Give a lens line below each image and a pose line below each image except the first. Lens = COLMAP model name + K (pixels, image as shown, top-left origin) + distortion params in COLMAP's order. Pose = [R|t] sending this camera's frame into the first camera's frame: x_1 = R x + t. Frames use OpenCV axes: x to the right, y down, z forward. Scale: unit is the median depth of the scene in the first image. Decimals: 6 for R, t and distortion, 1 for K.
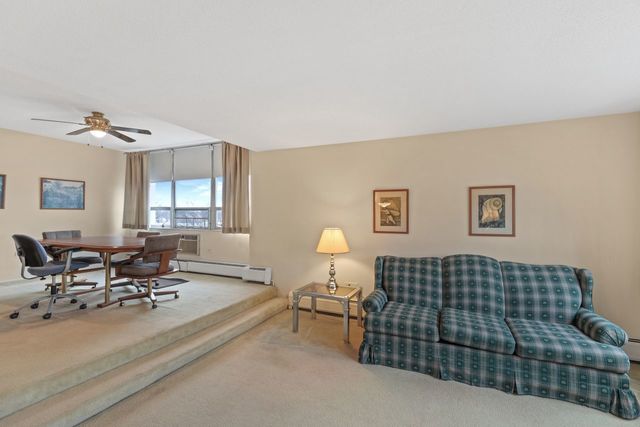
lens RADIAL K [[293.4, 0, 320.0], [0, 293.4, 213.5], [0, 0, 1]] dist [-0.001452, -0.000135]
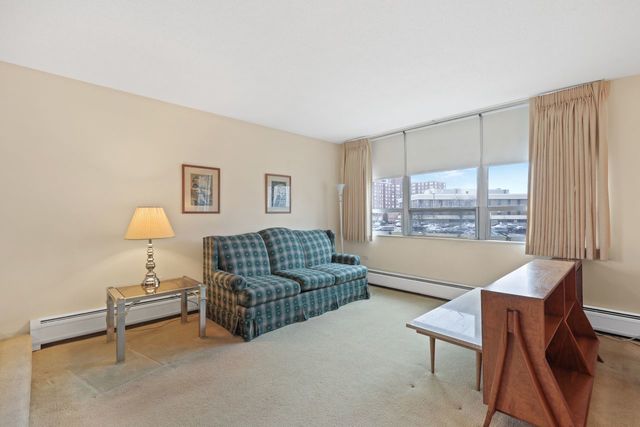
lens RADIAL K [[293.4, 0, 320.0], [0, 293.4, 213.5], [0, 0, 1]] dist [-0.001452, -0.000135]
pose [[0.356897, -0.004129, 0.934135, -0.496540], [-0.001844, 0.999985, 0.005125, 0.062578], [-0.934142, -0.003552, 0.356884, 0.321981]]
